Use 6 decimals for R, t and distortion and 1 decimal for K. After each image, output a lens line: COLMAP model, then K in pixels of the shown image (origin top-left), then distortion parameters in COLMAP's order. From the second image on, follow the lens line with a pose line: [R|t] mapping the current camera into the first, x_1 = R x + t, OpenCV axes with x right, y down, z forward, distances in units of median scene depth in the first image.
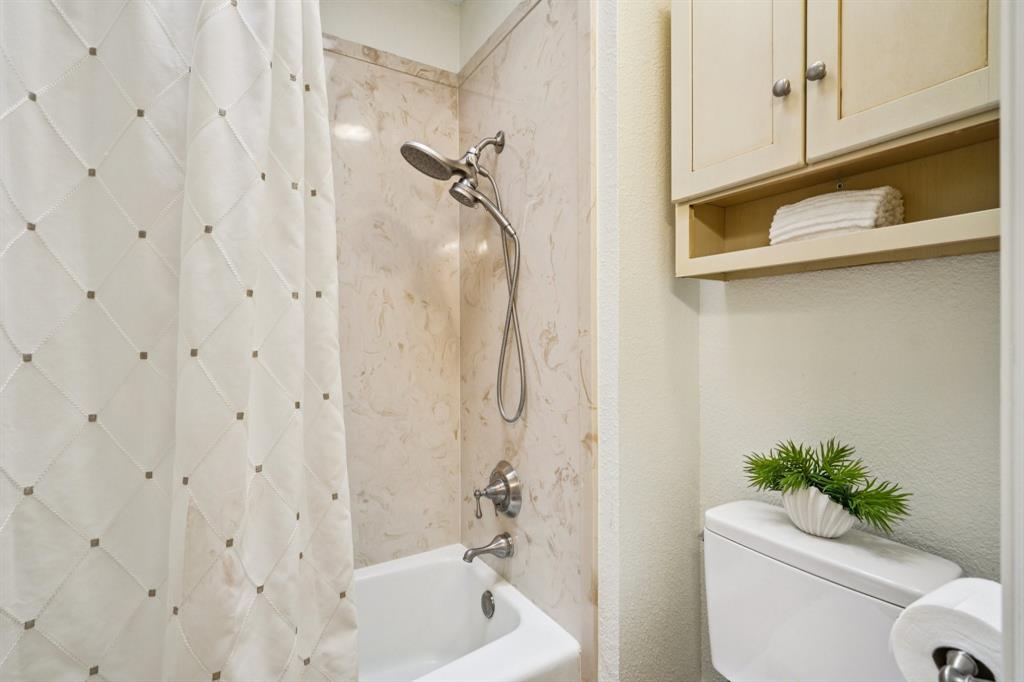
lens RADIAL K [[470.3, 0, 504.6], [0, 470.3, 333.7], [0, 0, 1]] dist [-0.010692, 0.000472]
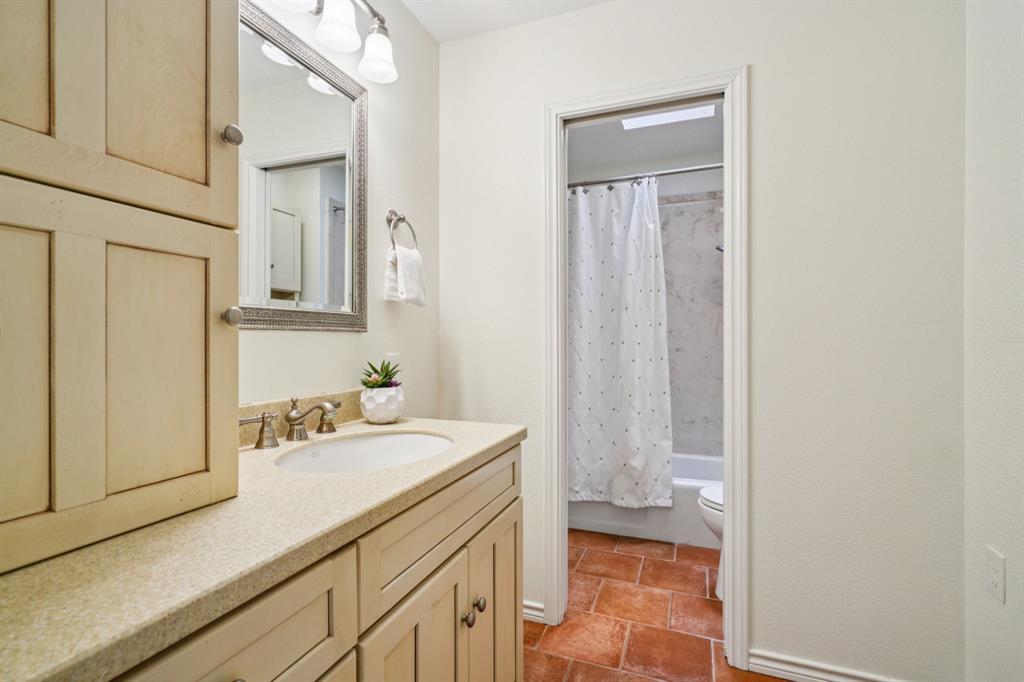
lens RADIAL K [[470.3, 0, 510.0], [0, 470.3, 337.1], [0, 0, 1]] dist [-0.010692, 0.000472]
pose [[0.604902, 0.008670, -0.796252, 1.509944], [-0.005734, 0.999962, 0.006531, -0.018177], [0.796279, 0.000615, 0.604929, -1.682928]]
